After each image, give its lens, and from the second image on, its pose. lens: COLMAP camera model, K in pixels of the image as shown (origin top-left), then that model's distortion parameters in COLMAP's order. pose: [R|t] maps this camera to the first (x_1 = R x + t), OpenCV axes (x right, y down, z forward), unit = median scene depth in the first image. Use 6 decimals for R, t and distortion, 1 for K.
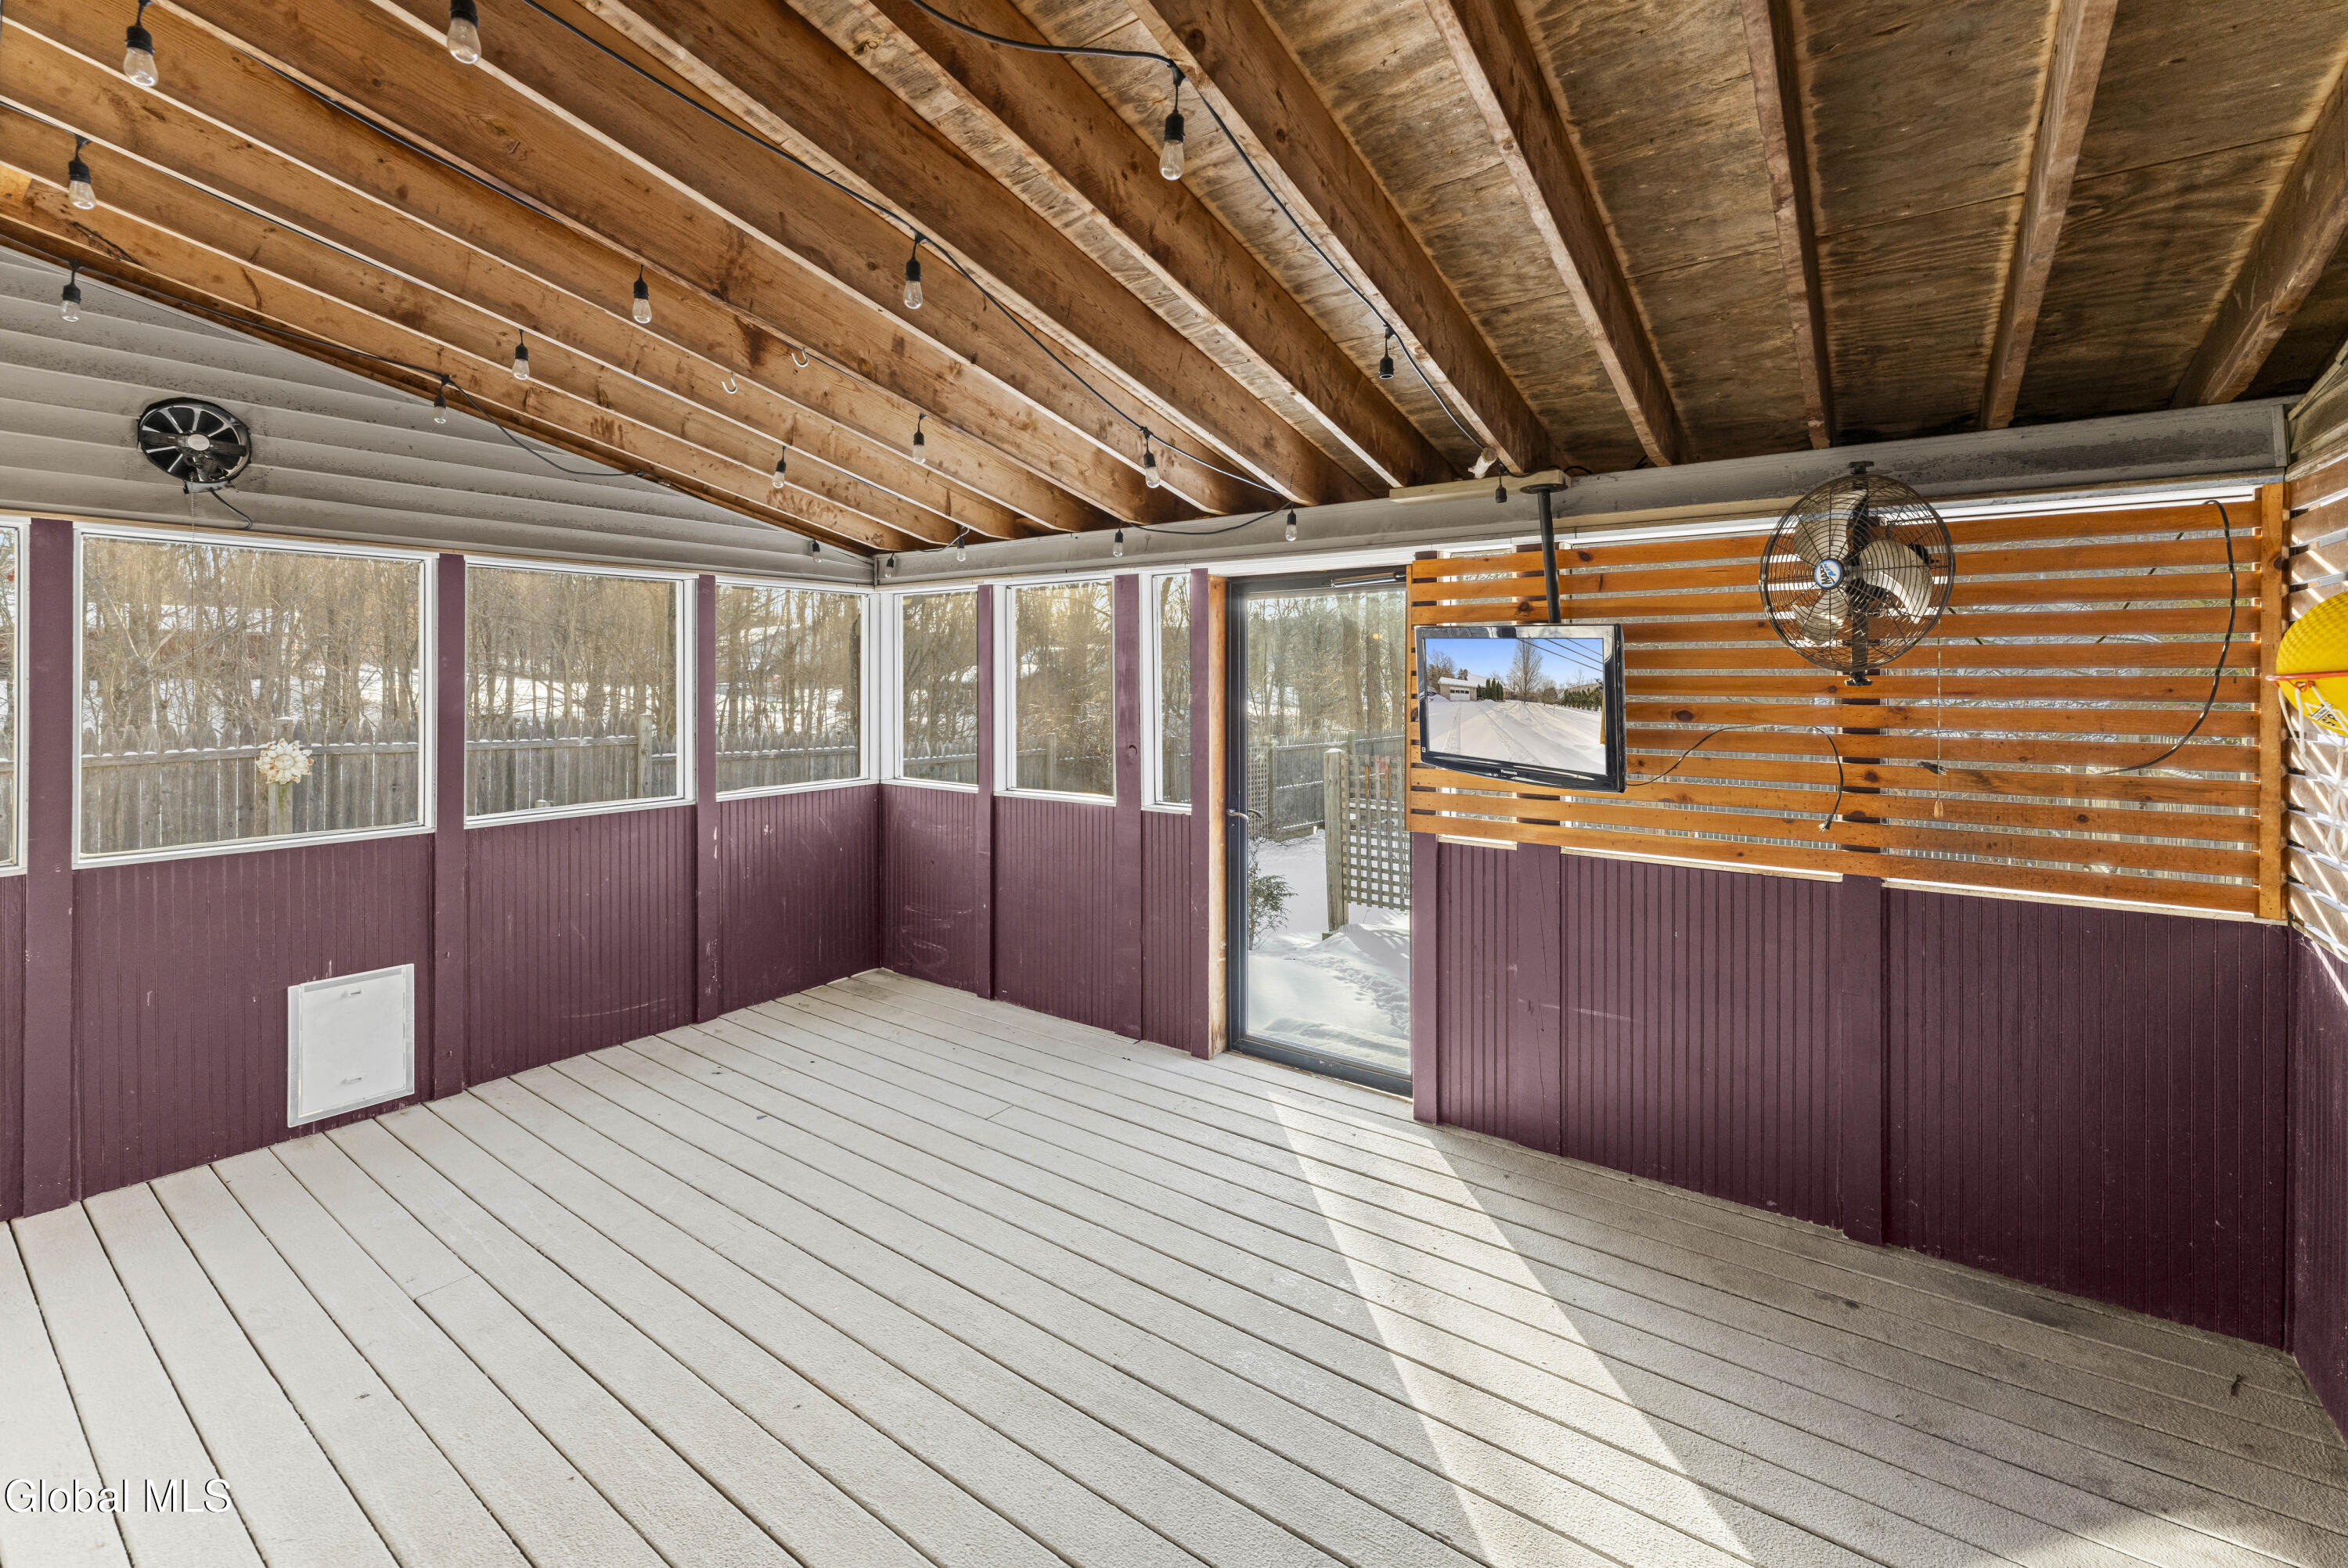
lens RADIAL K [[992.7, 0, 1173.5], [0, 992.7, 679.2], [0, 0, 1]] dist [0.000444, 0.000050]
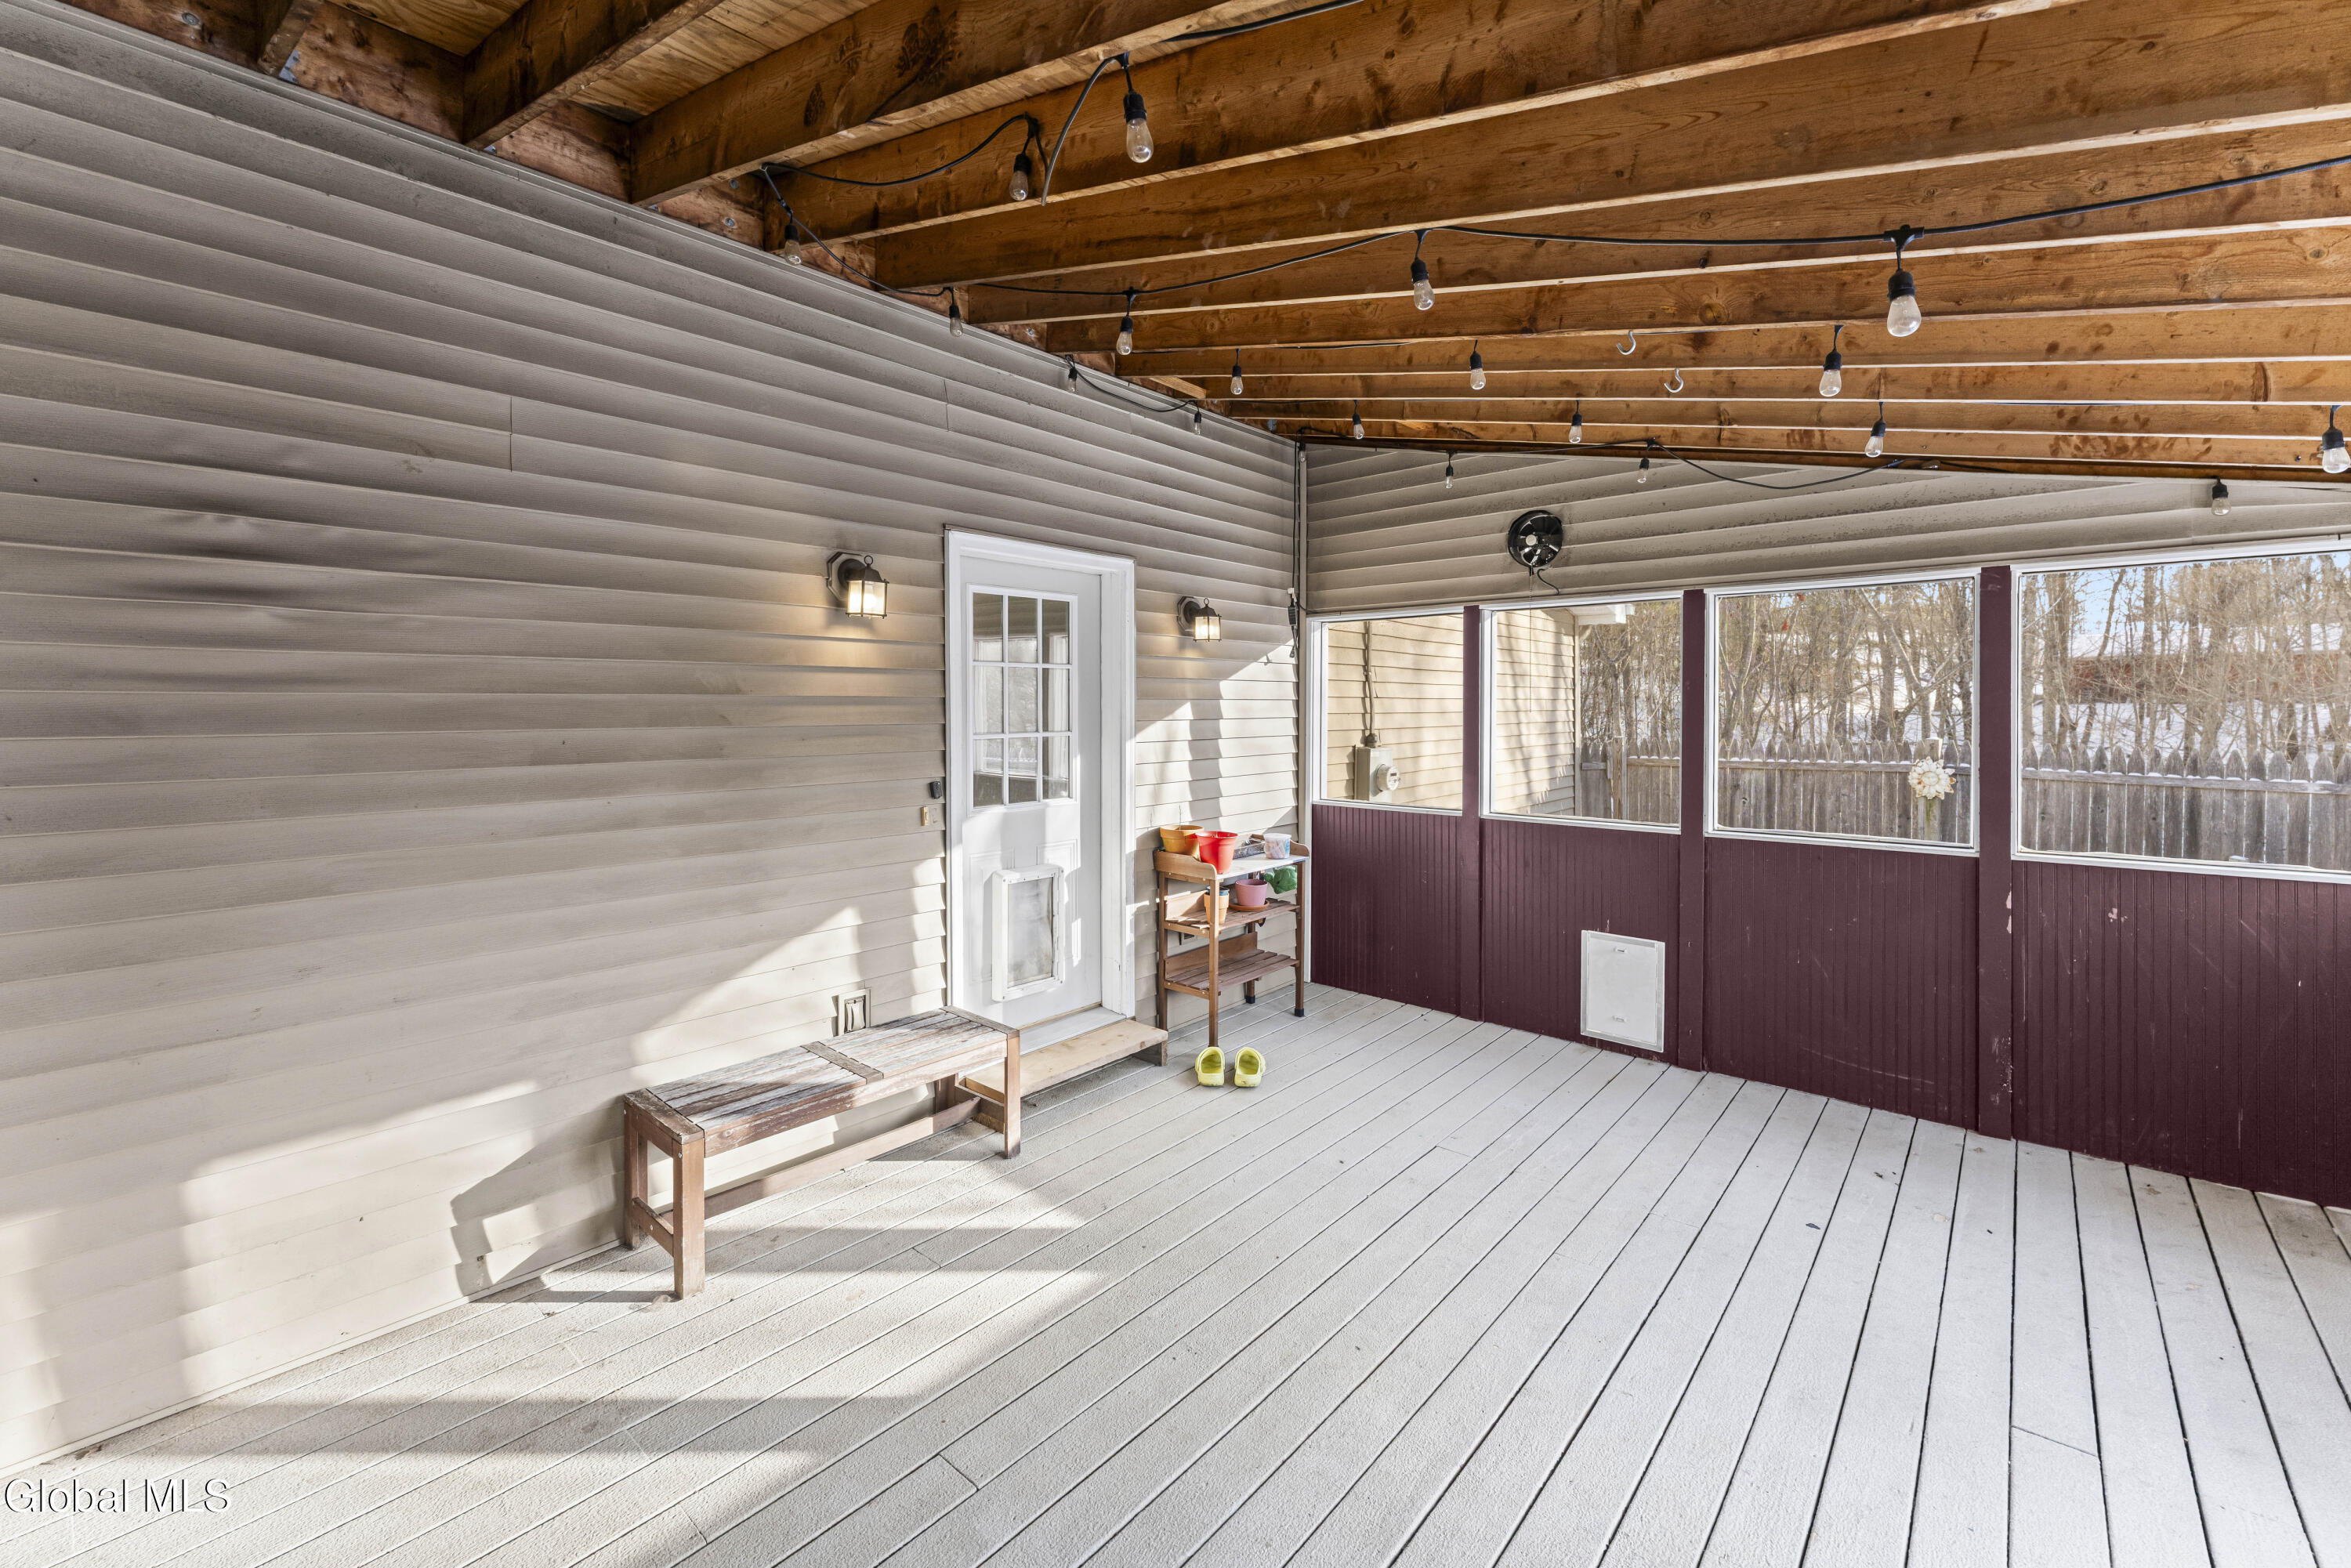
lens RADIAL K [[960.5, 0, 1176.2], [0, 960.5, 711.3], [0, 0, 1]] dist [0.000140, 0.000062]
pose [[-0.092905, 0.006907, -0.995651, 0.448443], [0.000884, 0.999976, 0.006854, 0.004170], [0.995675, -0.000243, -0.092908, 0.564369]]
